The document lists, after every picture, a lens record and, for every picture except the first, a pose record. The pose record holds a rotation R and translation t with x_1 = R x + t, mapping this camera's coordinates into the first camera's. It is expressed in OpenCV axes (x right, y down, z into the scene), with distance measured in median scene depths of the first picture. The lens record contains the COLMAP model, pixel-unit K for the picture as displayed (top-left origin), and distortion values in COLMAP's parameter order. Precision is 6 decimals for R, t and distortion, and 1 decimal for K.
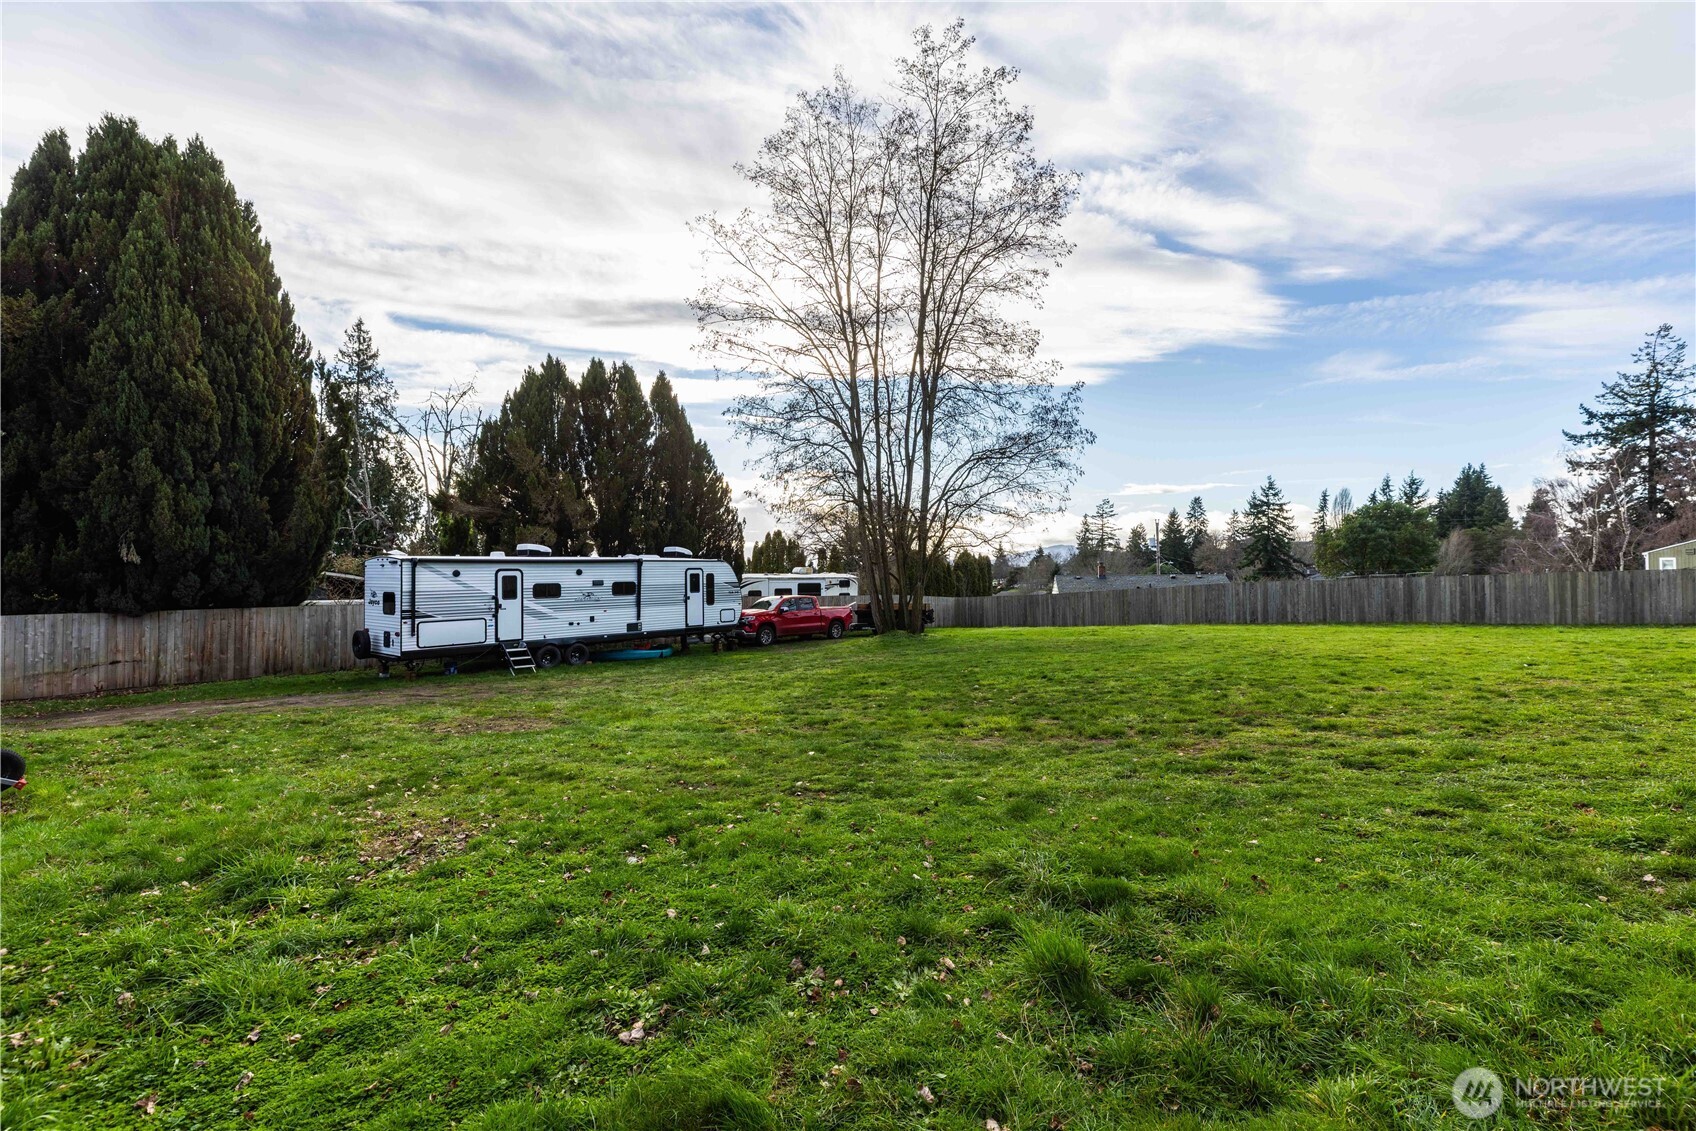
lens RADIAL K [[760.6, 0, 848.3], [0, 760.6, 561.0], [0, 0, 1]] dist [0.002740, 0.000041]
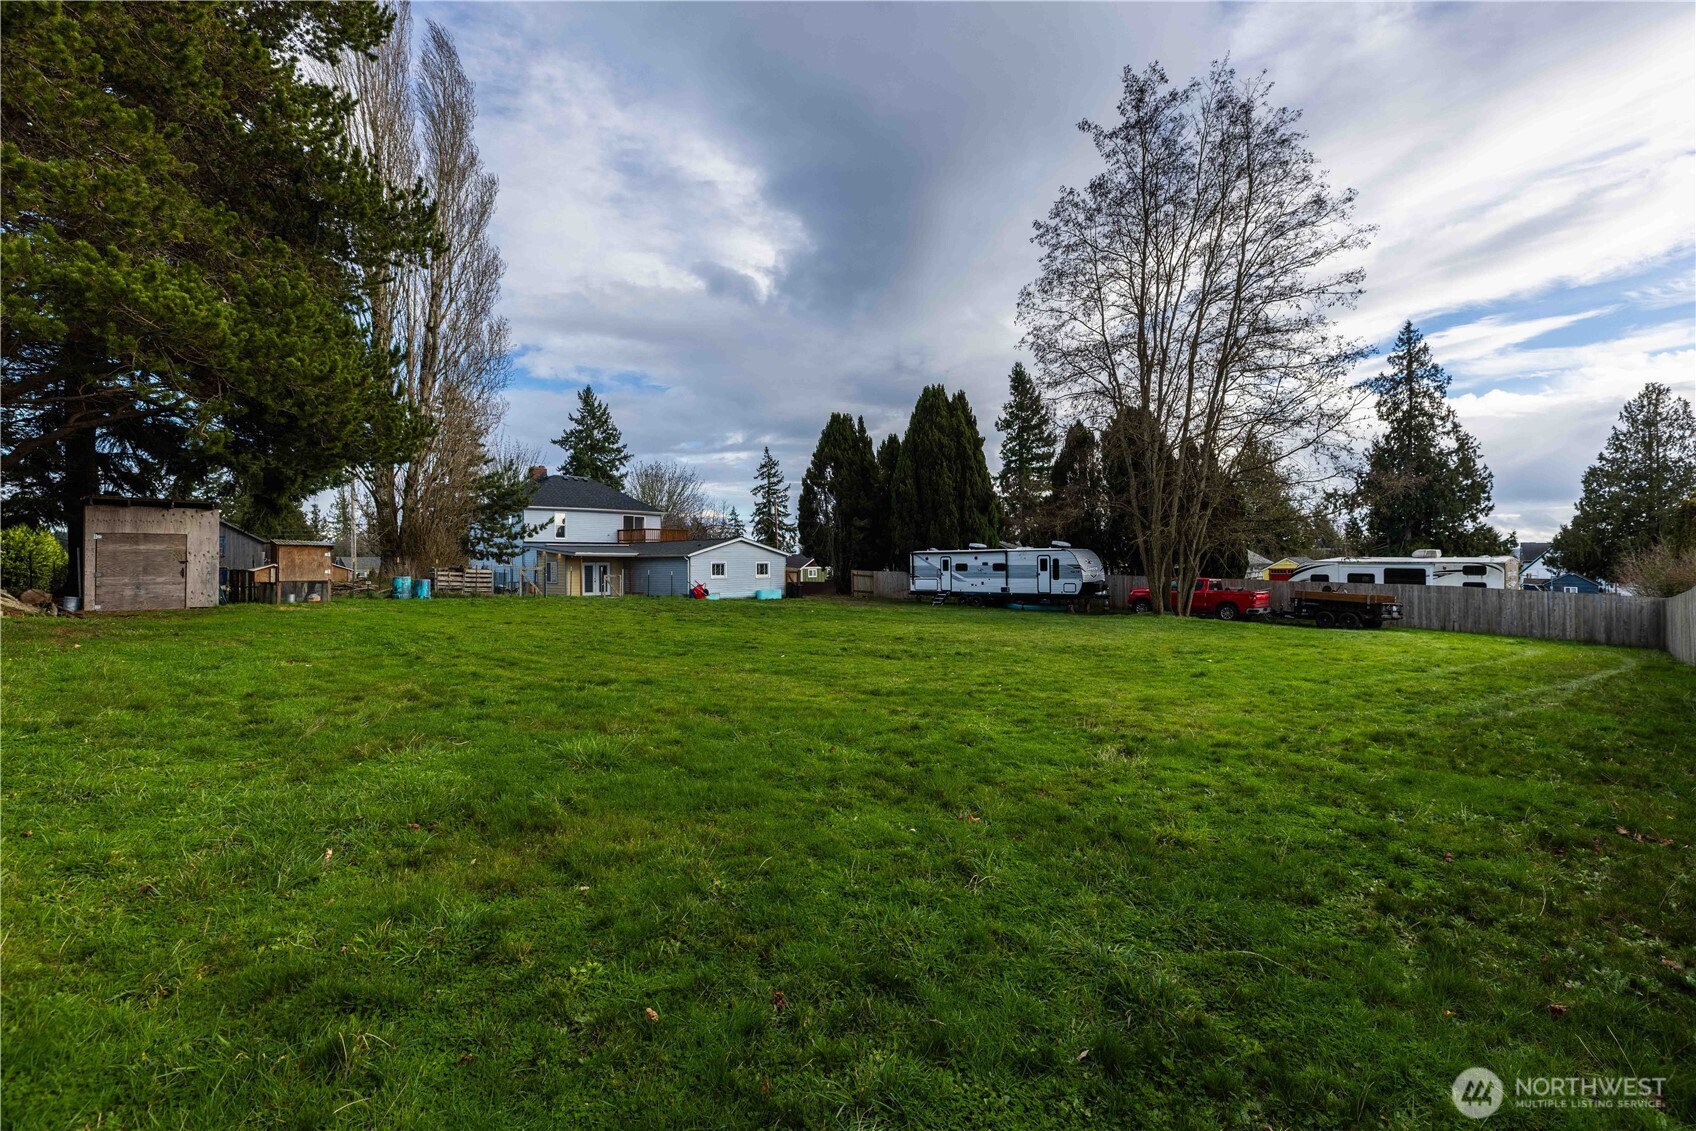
lens RADIAL K [[760.6, 0, 848.1], [0, 760.6, 563.6], [0, 0, 1]] dist [0.002740, 0.000041]
pose [[-0.133148, 0.006884, -0.991072, 1.441456], [0.019783, 0.999795, 0.004286, 0.013205], [0.990899, -0.019036, -0.133257, 0.860628]]
